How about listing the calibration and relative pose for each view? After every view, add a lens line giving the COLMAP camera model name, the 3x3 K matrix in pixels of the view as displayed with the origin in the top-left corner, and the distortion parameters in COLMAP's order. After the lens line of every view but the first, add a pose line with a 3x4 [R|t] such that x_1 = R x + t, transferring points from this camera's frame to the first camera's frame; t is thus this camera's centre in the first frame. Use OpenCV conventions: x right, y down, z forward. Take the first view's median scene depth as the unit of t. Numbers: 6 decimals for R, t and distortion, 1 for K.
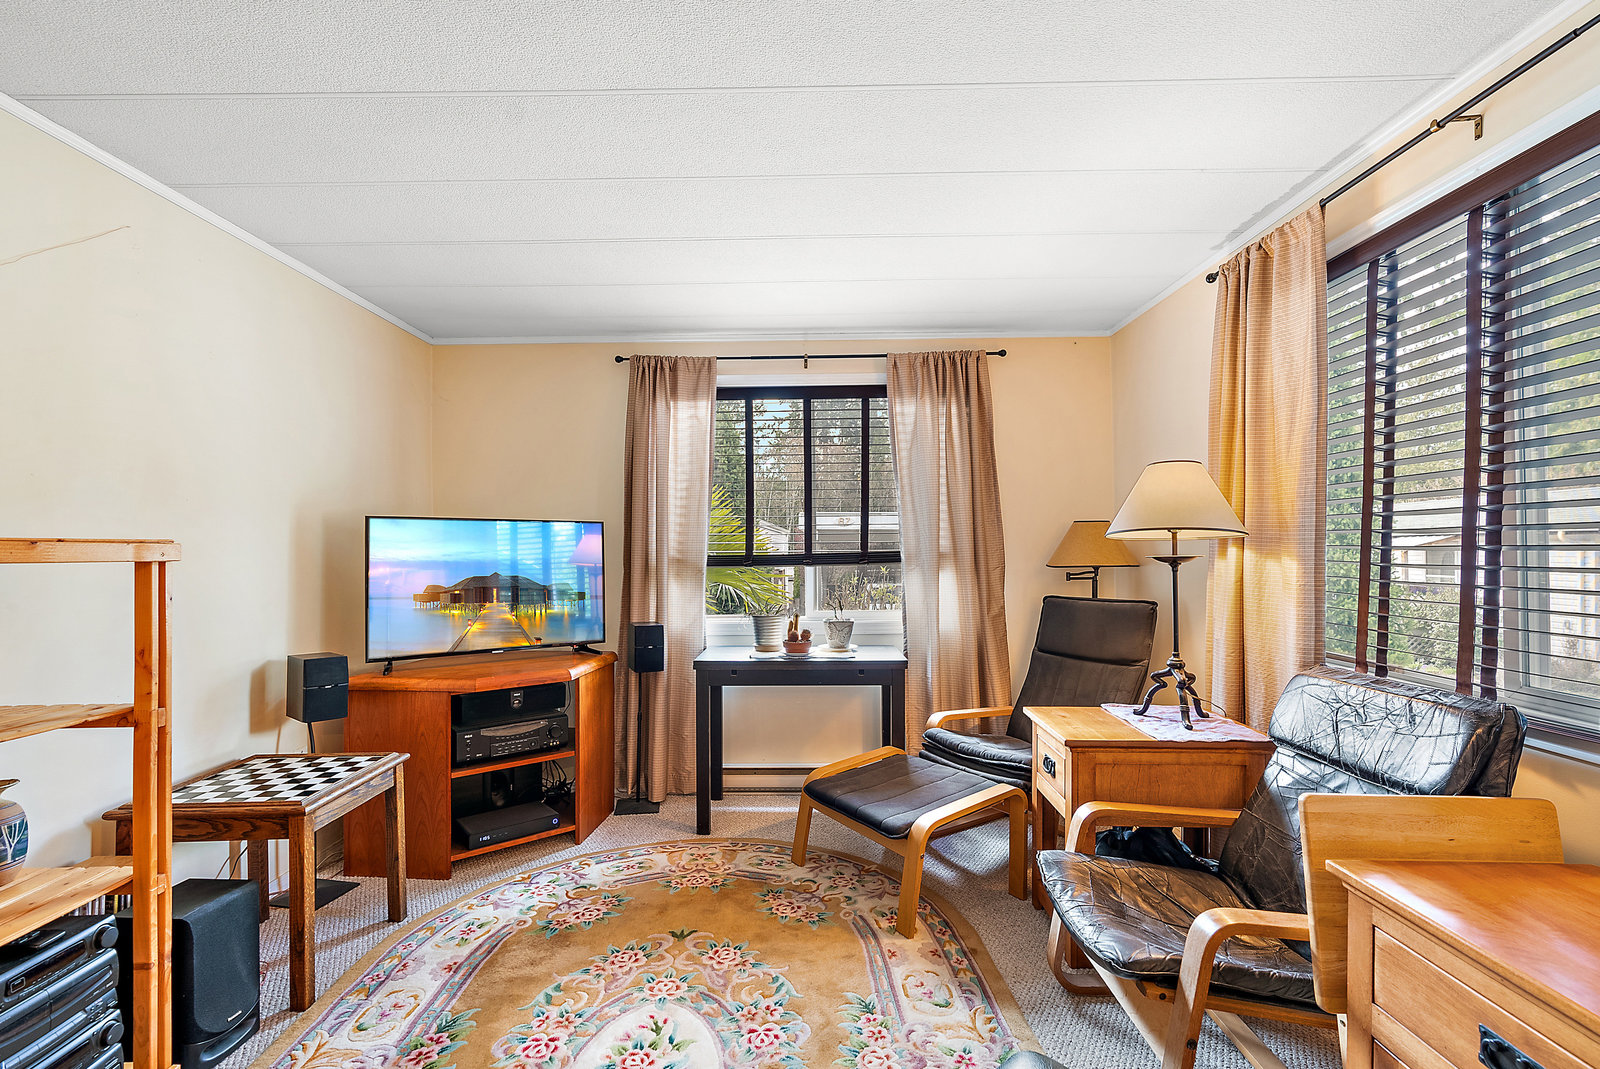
lens RADIAL K [[724.9, 0, 796.1], [0, 724.9, 538.9], [0, 0, 1]] dist [-0.015074, 0.006286]
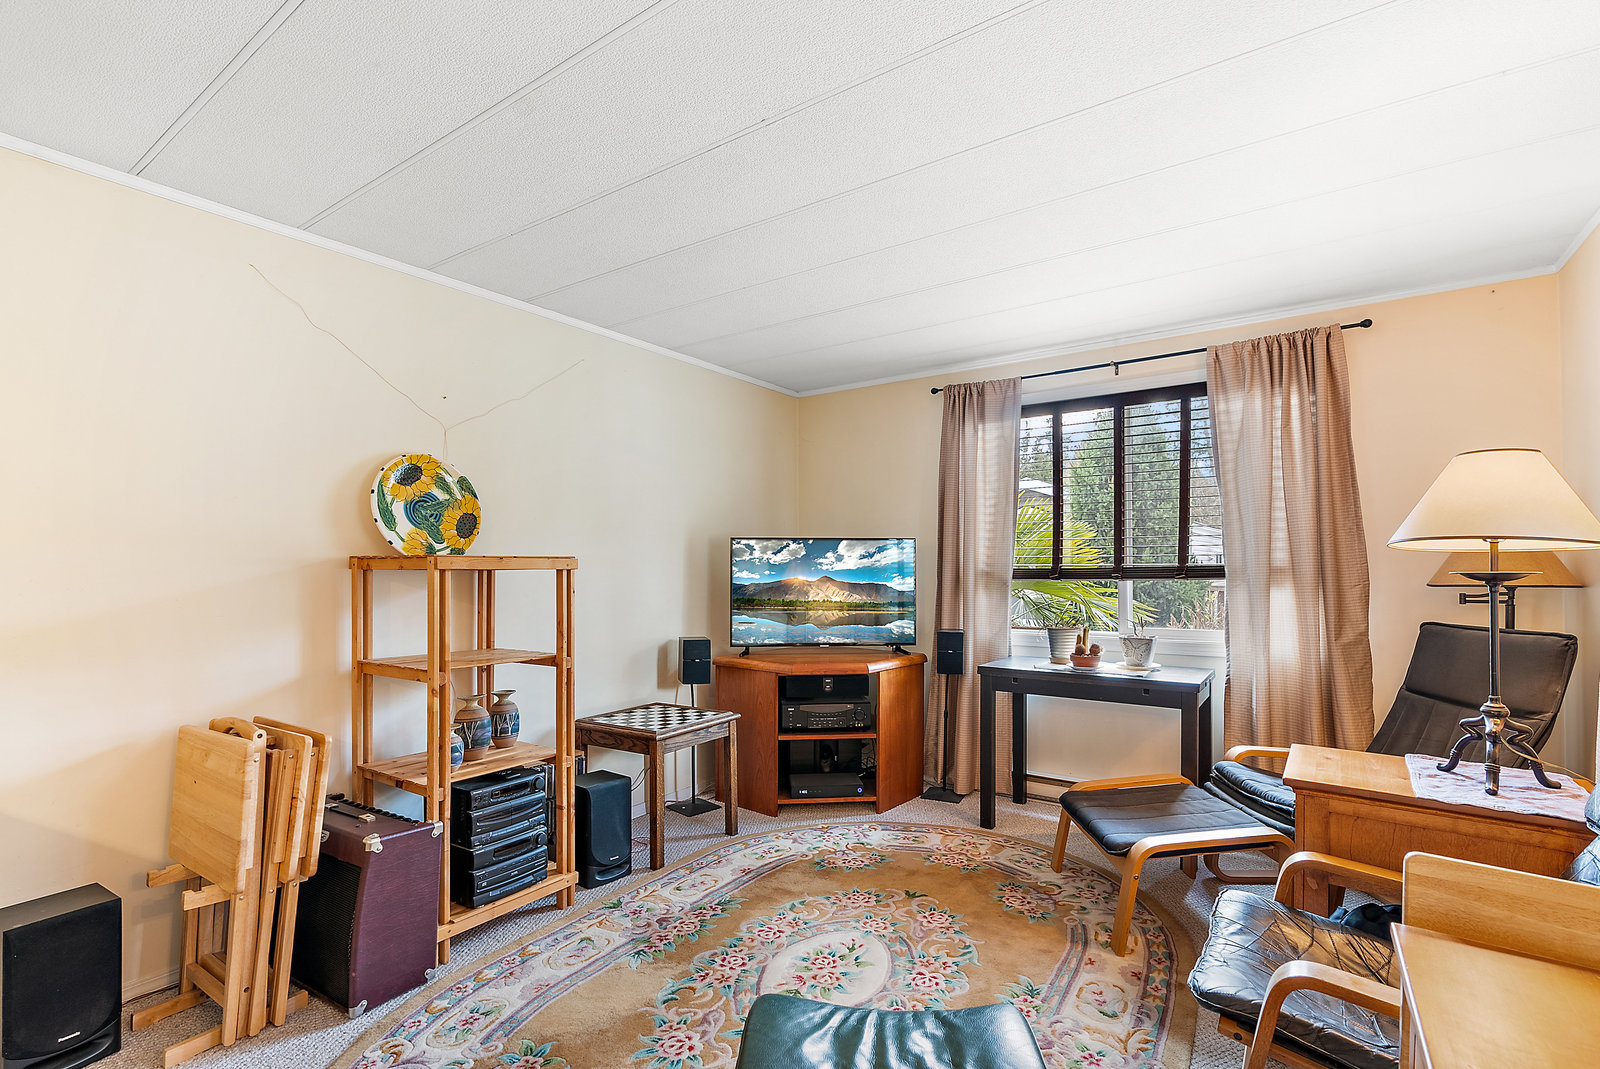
lens RADIAL K [[733.2, 0, 803.2], [0, 733.2, 560.5], [0, 0, 1]] dist [-0.016008, 0.006584]
pose [[0.825343, -0.000034, -0.564631, 0.281964], [0.006099, 0.999942, 0.008855, -0.000262], [0.564598, -0.010752, 0.825296, -0.049540]]
